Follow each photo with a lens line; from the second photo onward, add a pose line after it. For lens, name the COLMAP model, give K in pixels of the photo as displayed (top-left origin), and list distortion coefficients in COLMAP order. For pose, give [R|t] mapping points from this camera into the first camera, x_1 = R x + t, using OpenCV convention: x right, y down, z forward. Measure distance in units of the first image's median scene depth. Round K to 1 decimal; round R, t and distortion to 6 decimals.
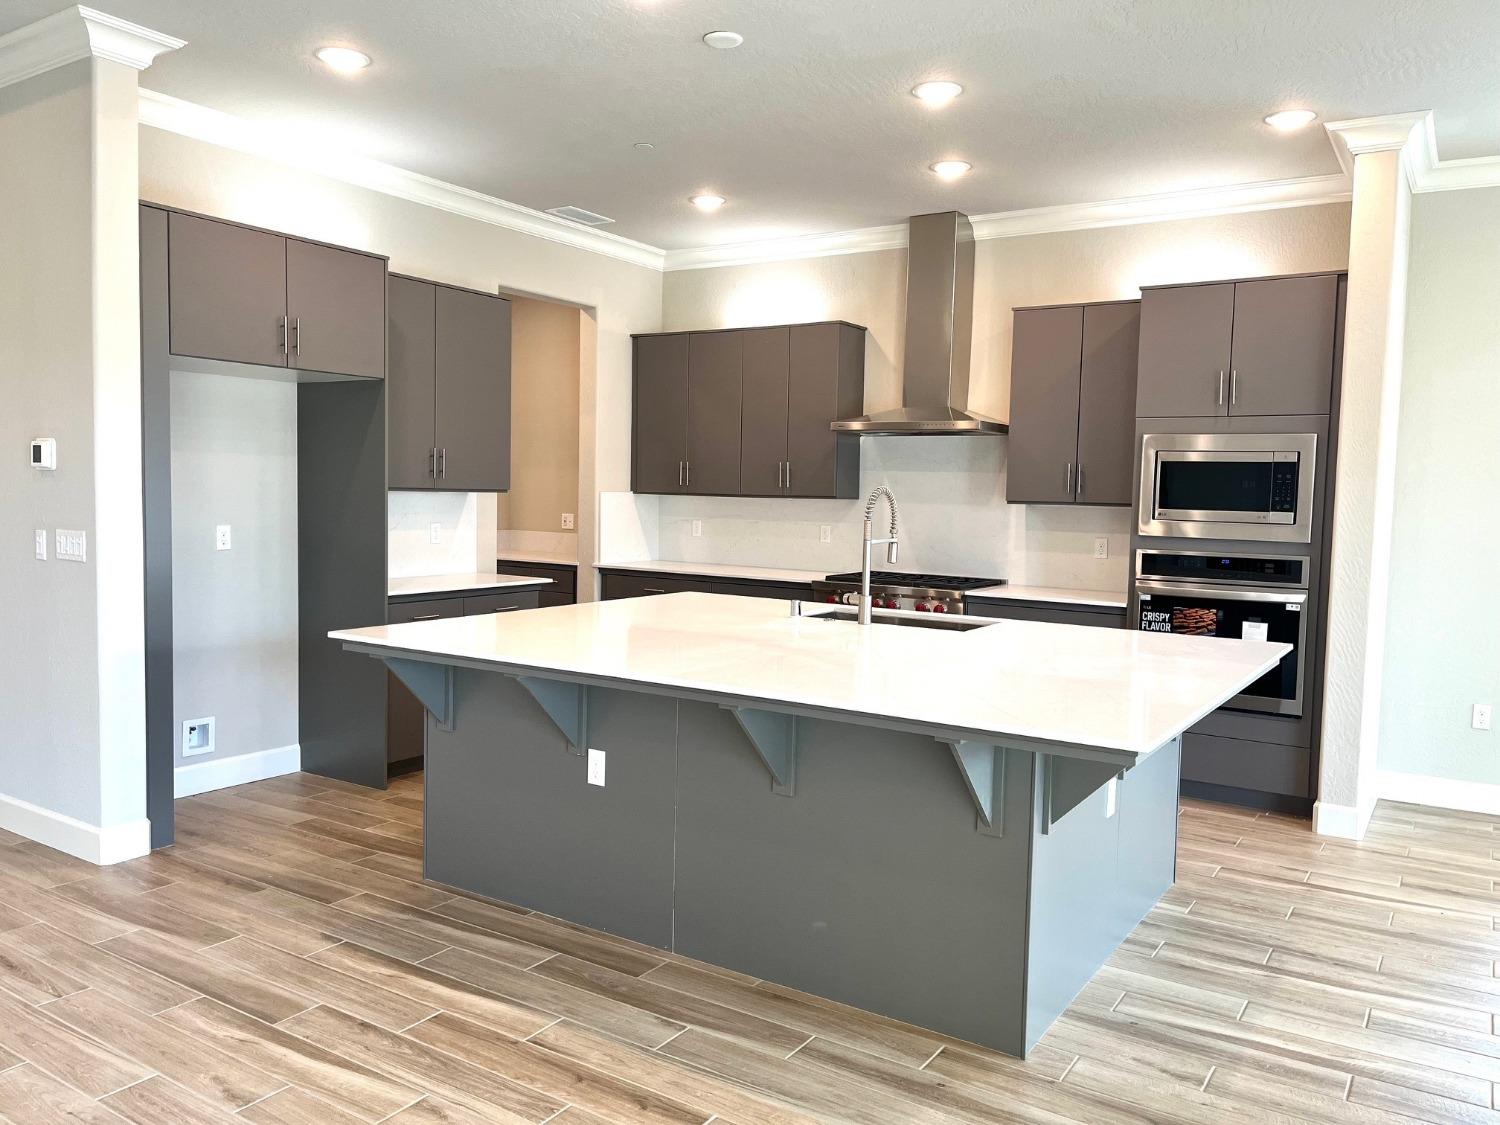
lens RADIAL K [[1122.5, 0, 750.0], [0, 1122.5, 562.5], [0, 0, 1]] dist [0.094113, -0.131705]
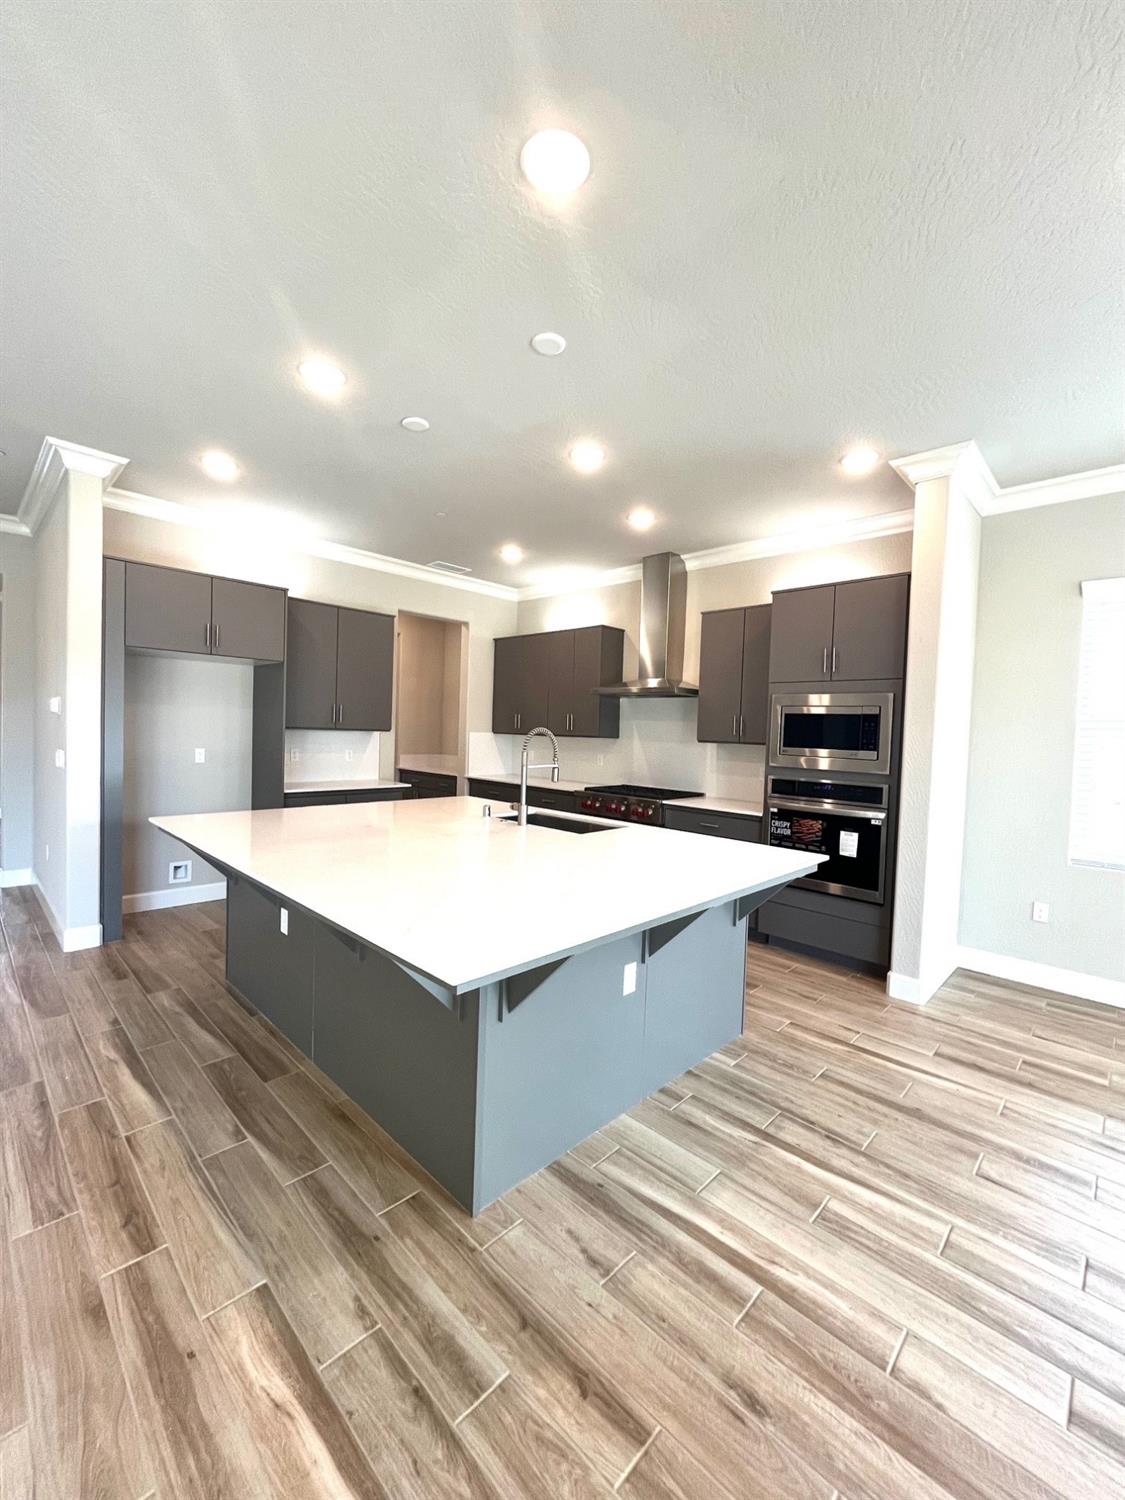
lens RADIAL K [[601.5, 0, 562.5], [0, 601.5, 750.0], [0, 0, 1]] dist [0.001973, -0.004992]
pose [[0.979555, 0.016022, -0.200538, 0.273738], [-0.023750, 0.999063, -0.036190, -0.011913], [0.199770, 0.040213, 0.979017, 0.244896]]
